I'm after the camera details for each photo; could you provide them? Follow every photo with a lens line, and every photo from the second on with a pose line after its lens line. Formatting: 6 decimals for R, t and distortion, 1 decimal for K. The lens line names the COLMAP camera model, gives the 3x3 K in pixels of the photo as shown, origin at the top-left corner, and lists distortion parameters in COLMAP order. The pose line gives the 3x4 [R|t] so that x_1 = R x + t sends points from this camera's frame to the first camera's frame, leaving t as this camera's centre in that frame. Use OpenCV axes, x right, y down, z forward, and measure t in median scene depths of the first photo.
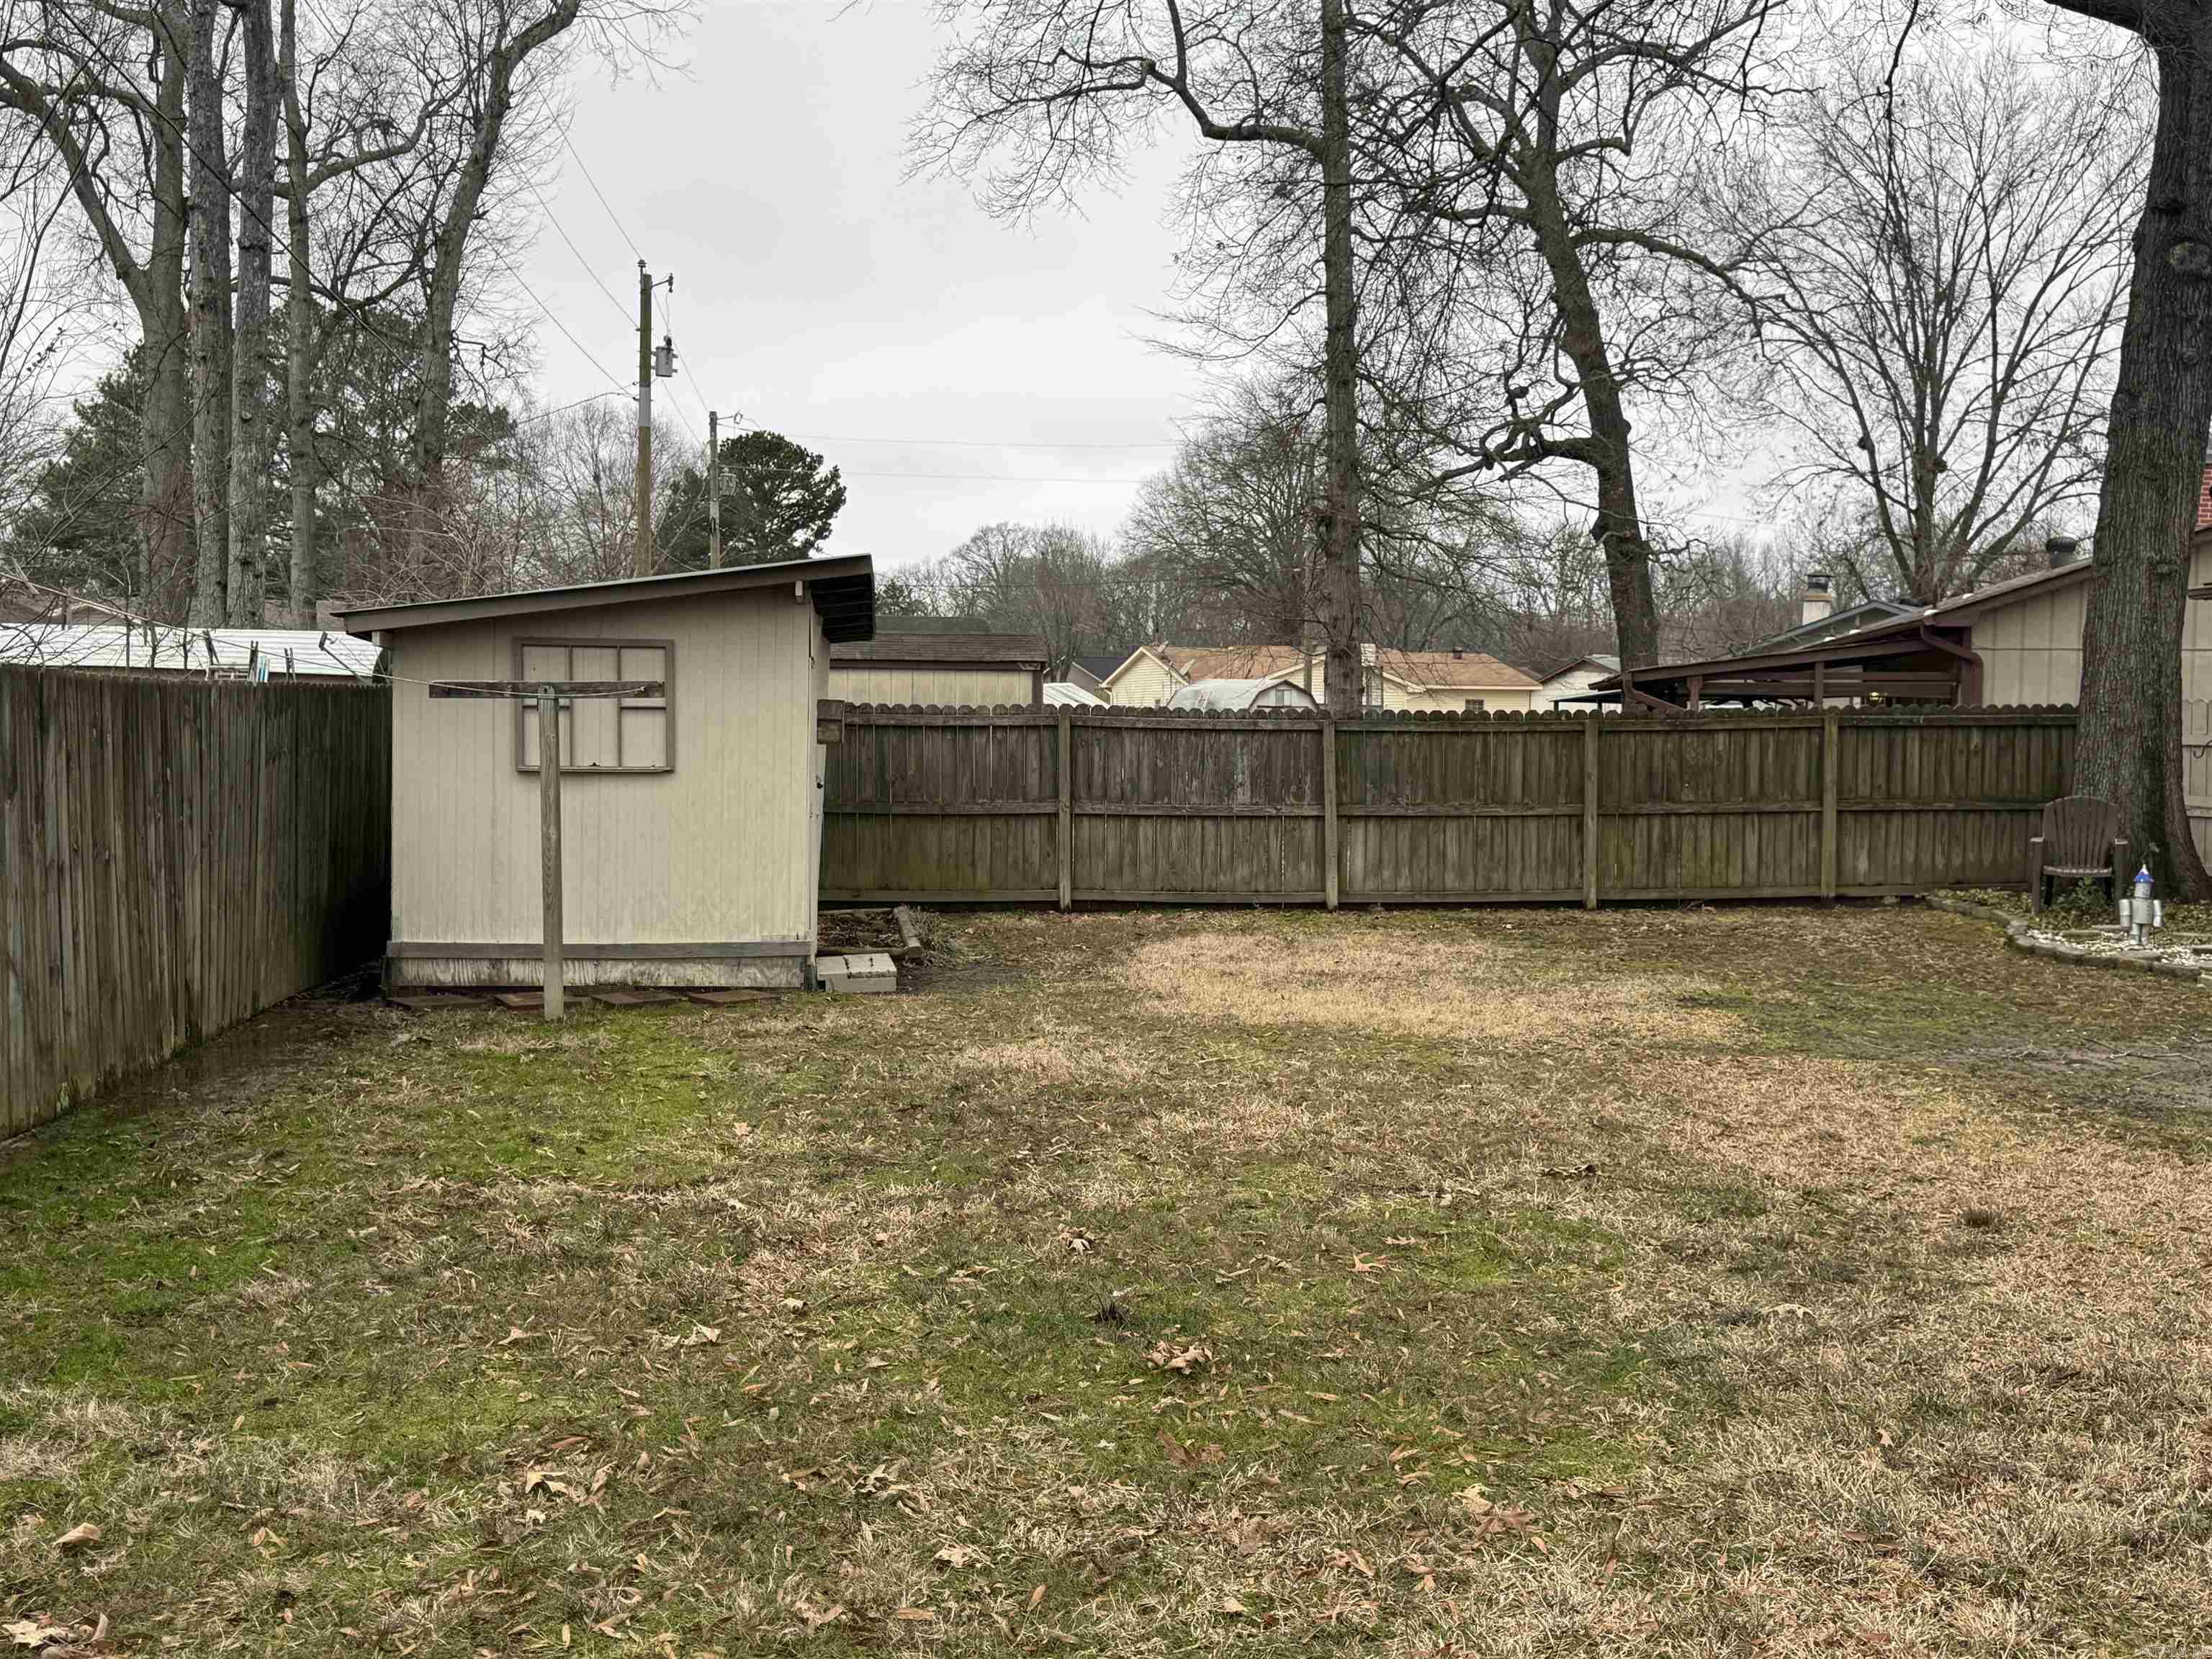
lens RADIAL K [[2257.4, 0, 1106.9], [0, 2257.4, 828.1], [0, 0, 1]] dist [0.086287, 0.000000]
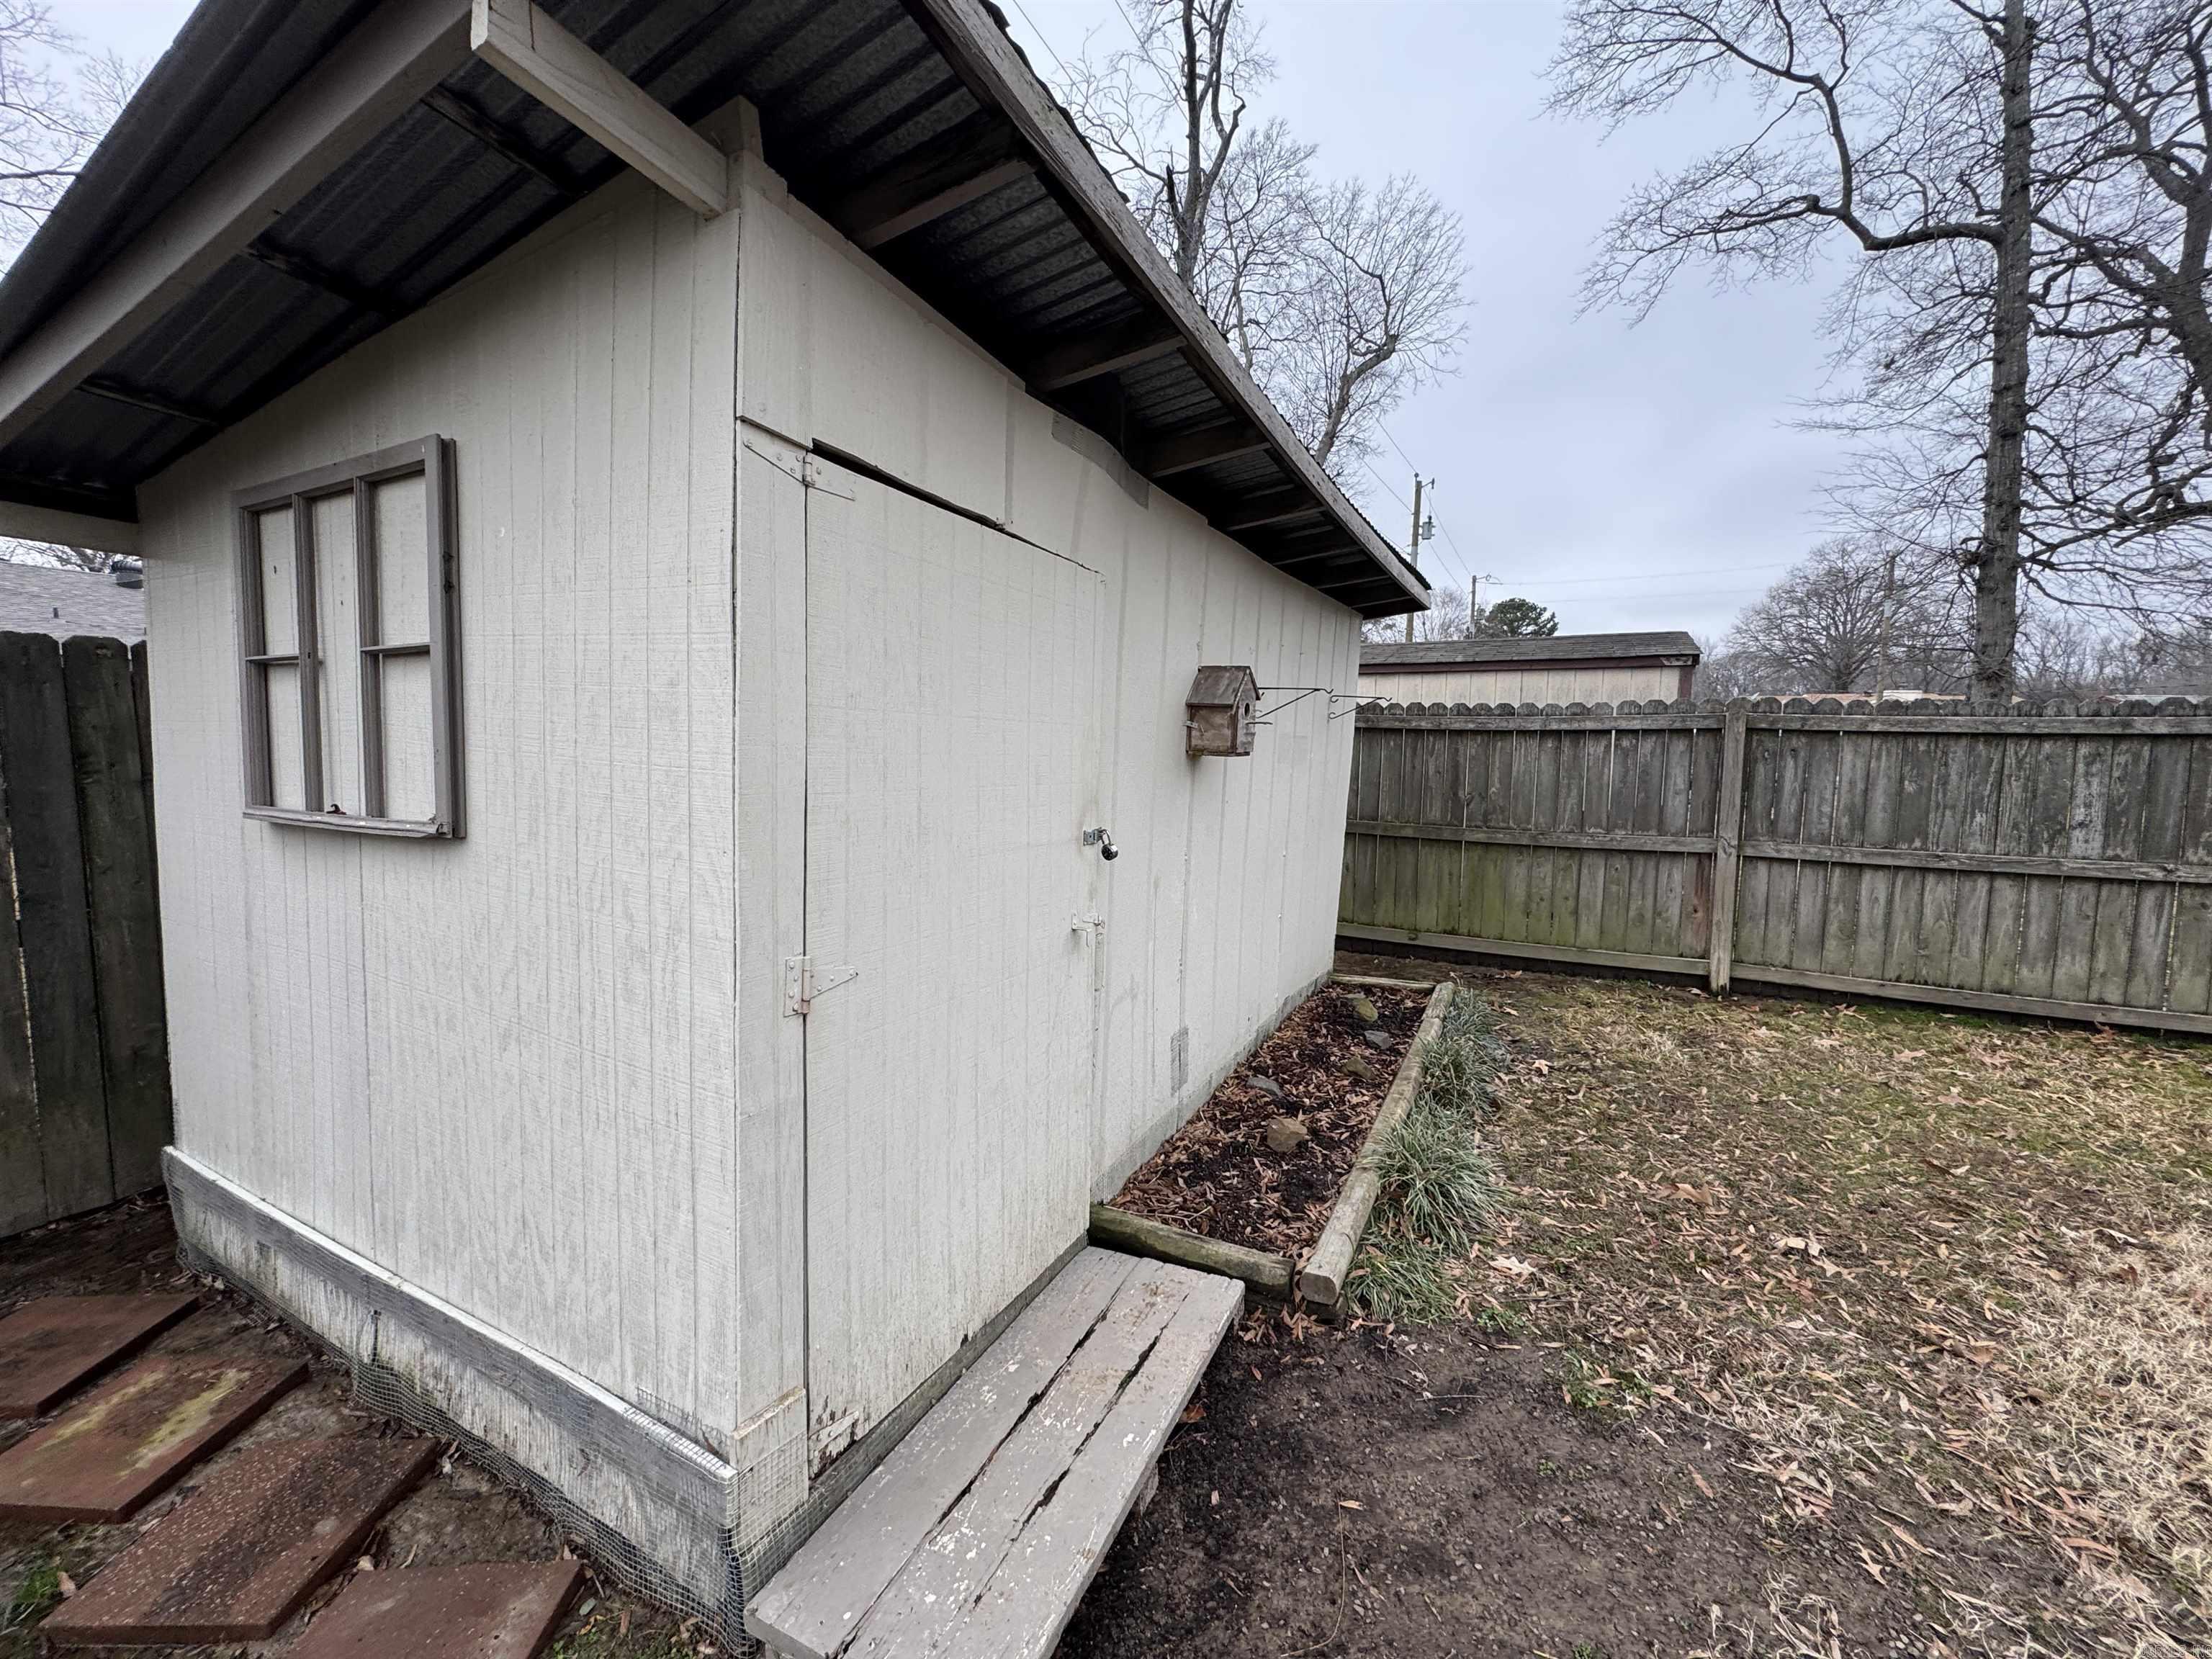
lens RADIAL K [[878.9, 0, 1106.9], [0, 878.9, 827.9], [0, 0, 1]] dist [-0.000669, 0.000150]
pose [[0.829934, 0.055579, -0.555086, -0.027277], [-0.027094, 0.997866, 0.059403, -0.025563], [0.557204, -0.034261, 0.829669, 0.658261]]
